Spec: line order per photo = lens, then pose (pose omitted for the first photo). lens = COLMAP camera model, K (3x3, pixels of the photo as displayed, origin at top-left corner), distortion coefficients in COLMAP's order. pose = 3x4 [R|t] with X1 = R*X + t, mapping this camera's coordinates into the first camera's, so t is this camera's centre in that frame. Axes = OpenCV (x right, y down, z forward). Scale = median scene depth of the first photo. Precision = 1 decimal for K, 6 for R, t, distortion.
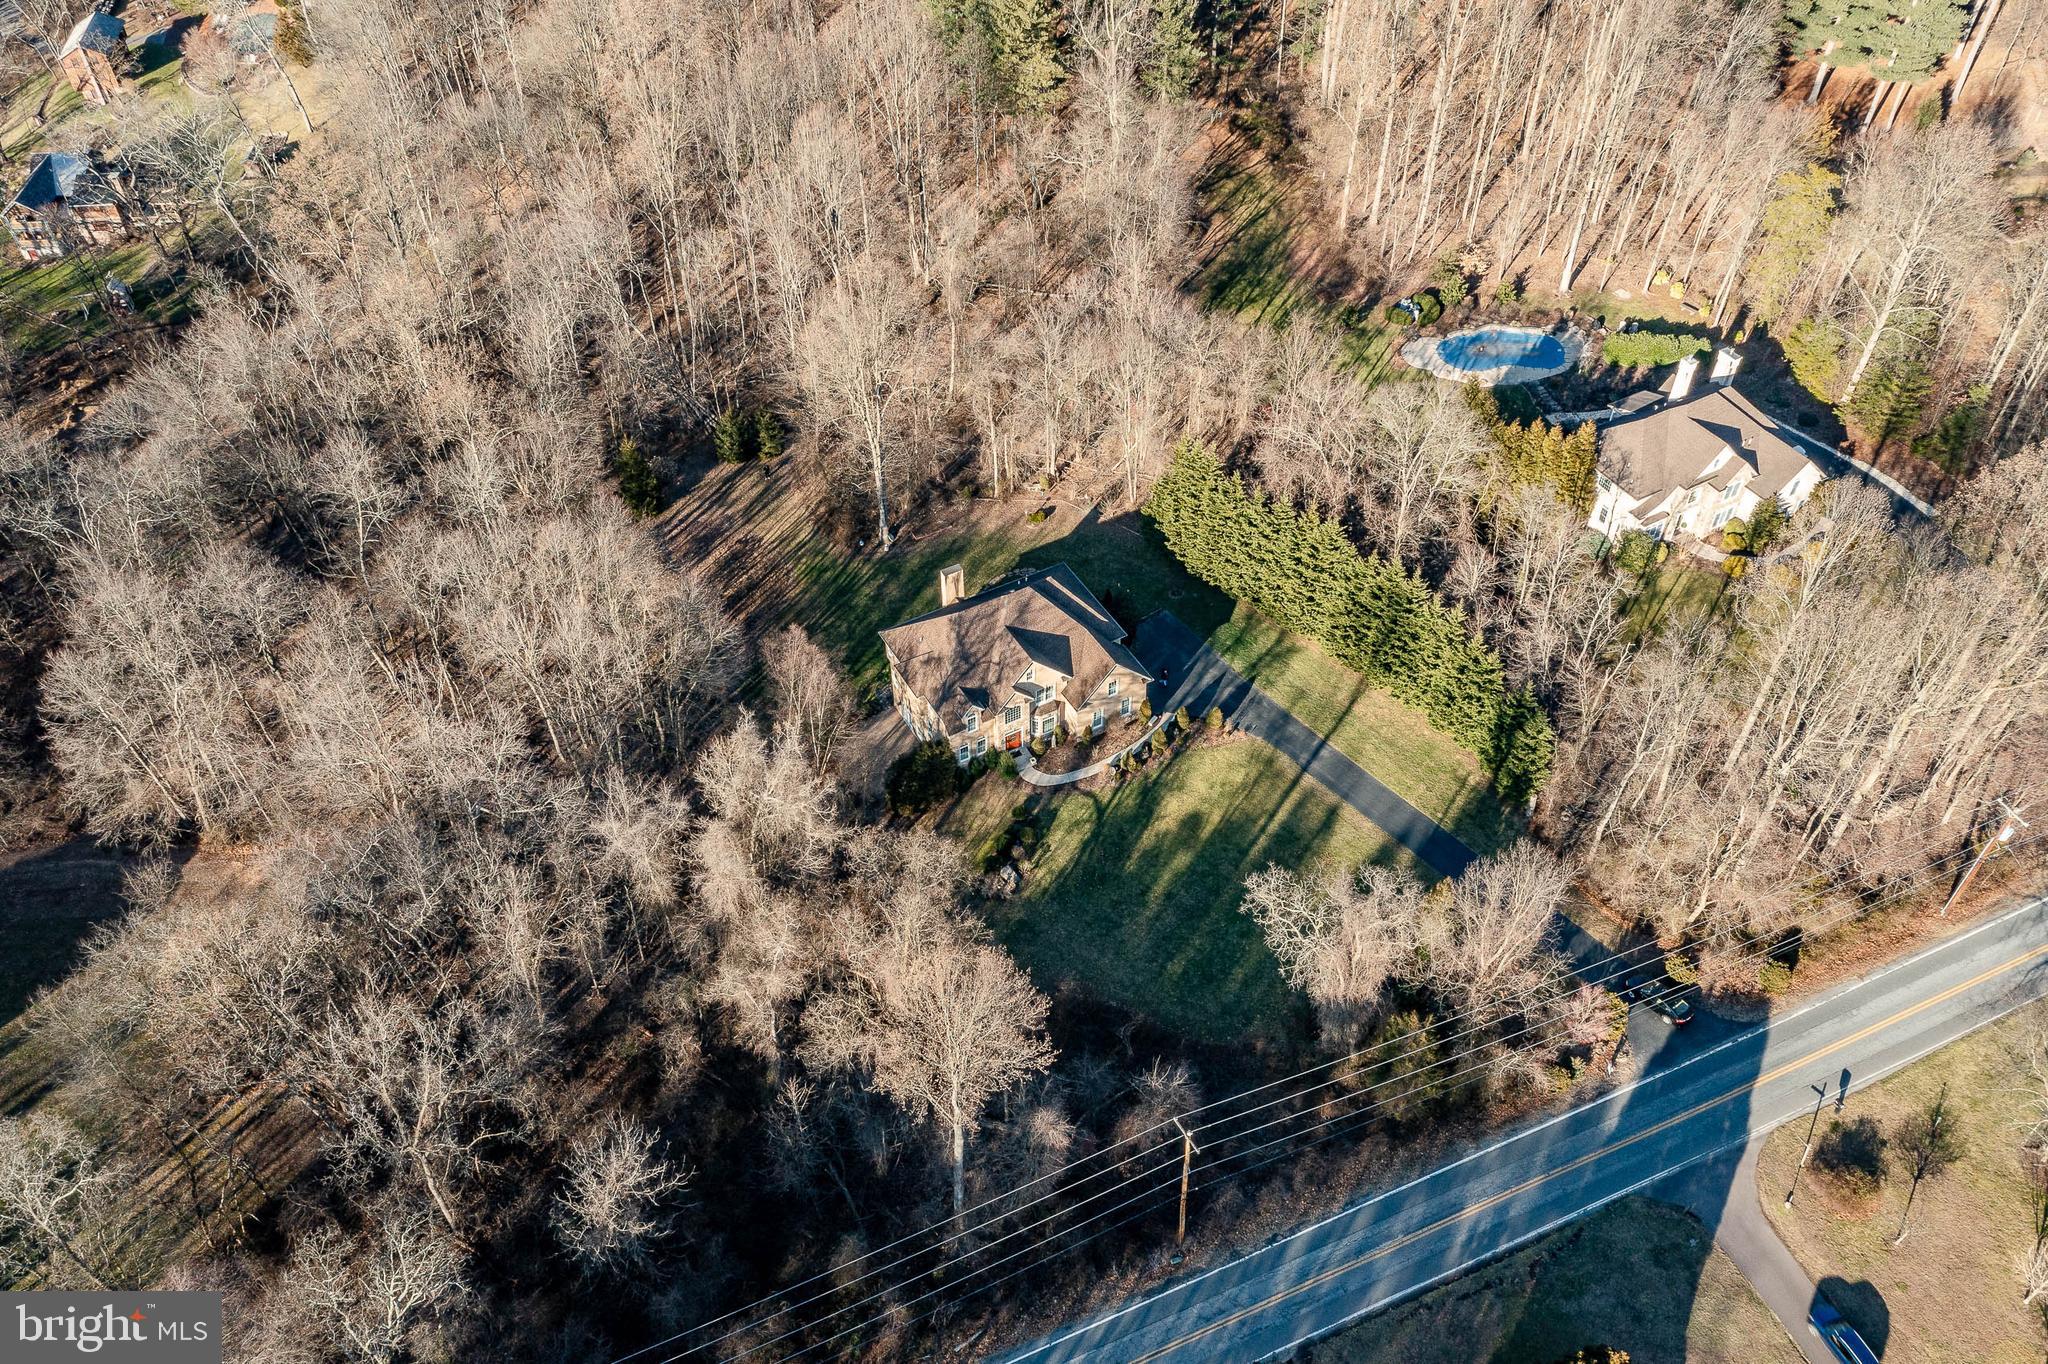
lens RADIAL K [[1625.8, 0, 1024.0], [0, 1625.8, 682.0], [0, 0, 1]] dist [0.007293, 0.007816]
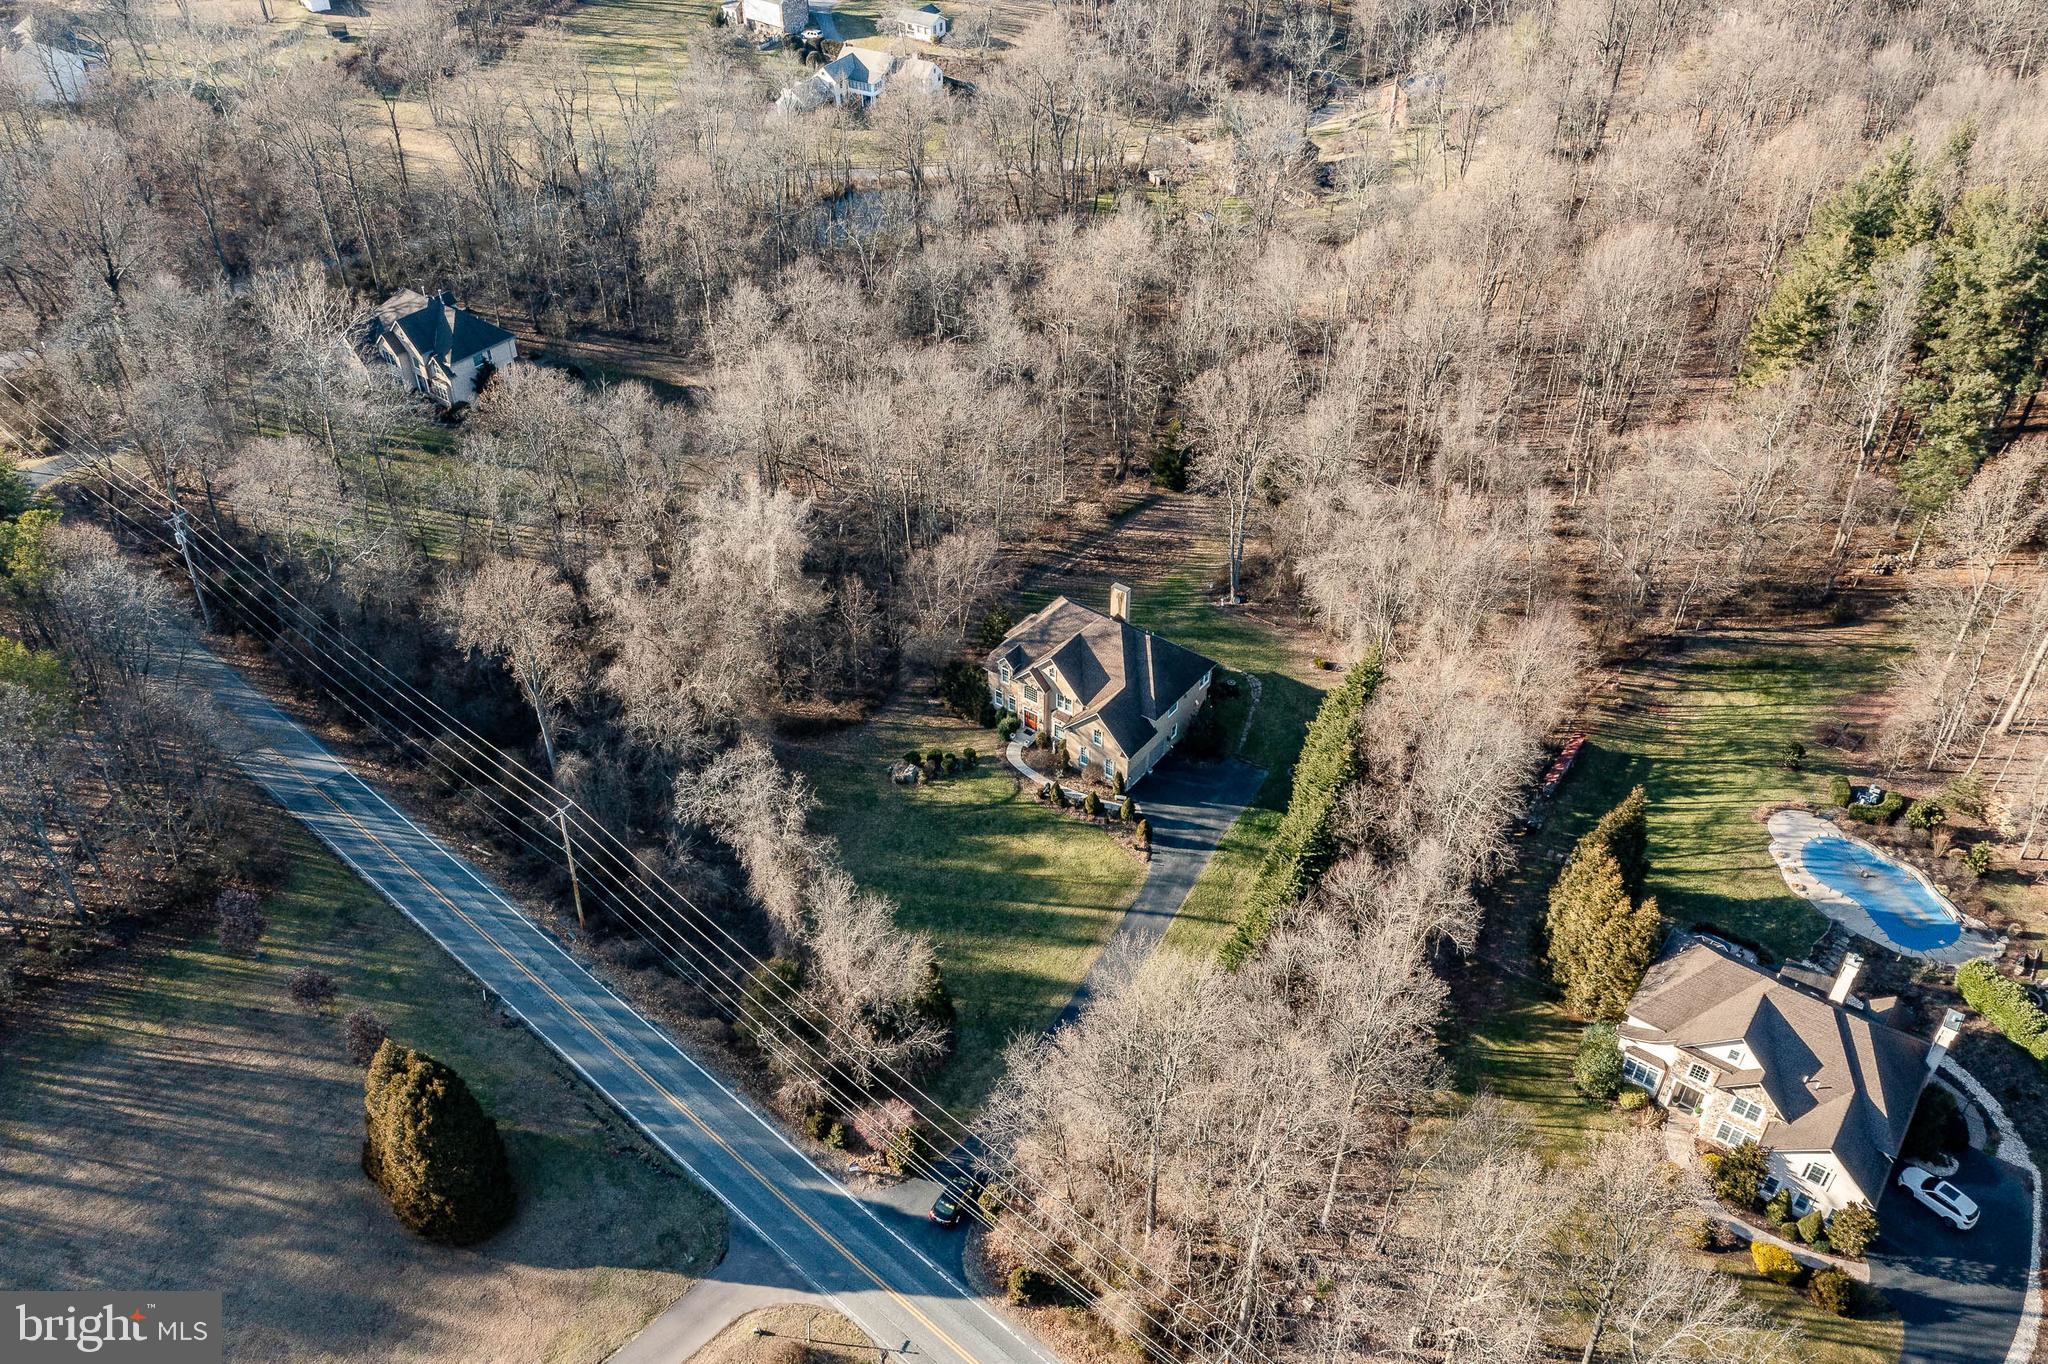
lens RADIAL K [[1625.8, 0, 1024.0], [0, 1625.8, 682.0], [0, 0, 1]] dist [0.007293, 0.007816]
pose [[0.414522, 0.580178, -0.701117, 0.802641], [-0.648671, 0.728726, 0.219511, -0.238218], [0.638278, 0.363802, 0.678417, 0.220642]]
